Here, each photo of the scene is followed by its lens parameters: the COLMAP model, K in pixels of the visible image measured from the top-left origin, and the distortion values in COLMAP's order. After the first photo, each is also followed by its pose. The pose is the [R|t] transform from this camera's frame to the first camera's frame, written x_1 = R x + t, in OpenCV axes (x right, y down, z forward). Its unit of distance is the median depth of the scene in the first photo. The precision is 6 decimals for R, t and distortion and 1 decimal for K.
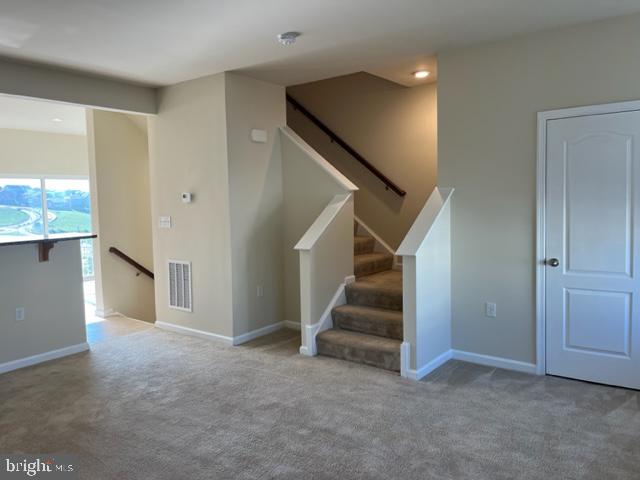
lens RADIAL K [[493.6, 0, 317.2], [0, 493.6, 231.3], [0, 0, 1]] dist [0.041239, -0.008090]
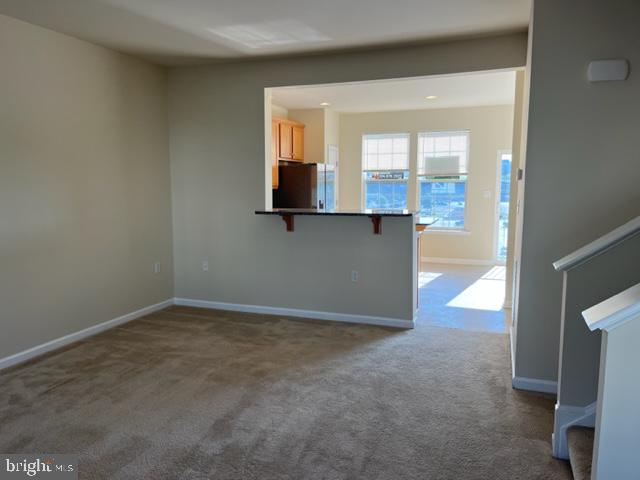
lens RADIAL K [[494.3, 0, 320.0], [0, 494.3, 240.0], [0, 0, 1]] dist [0.042182, -0.004409]
pose [[0.292044, 0.135365, -0.946777, 0.470228], [-0.068903, 0.990339, 0.120339, -0.051372], [0.953920, 0.030092, 0.298550, 0.610577]]
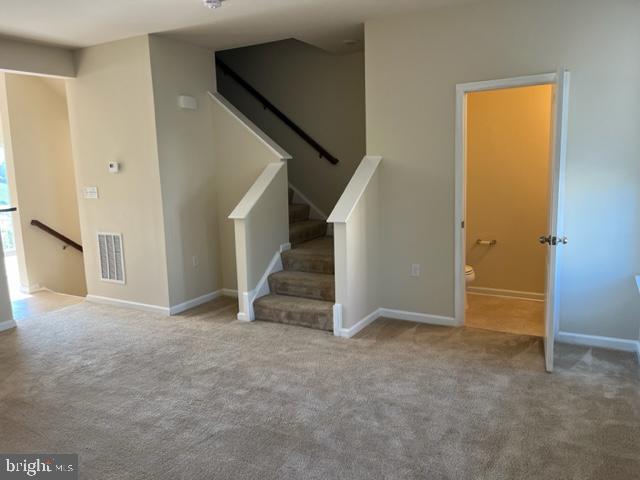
lens RADIAL K [[493.1, 0, 321.8], [0, 493.1, 235.3], [0, 0, 1]] dist [0.095125, -0.122117]
pose [[0.991215, -0.027631, 0.129338, 0.011468], [0.017690, 0.996844, 0.077387, -0.005280], [-0.131068, -0.074419, 0.988576, -0.034417]]
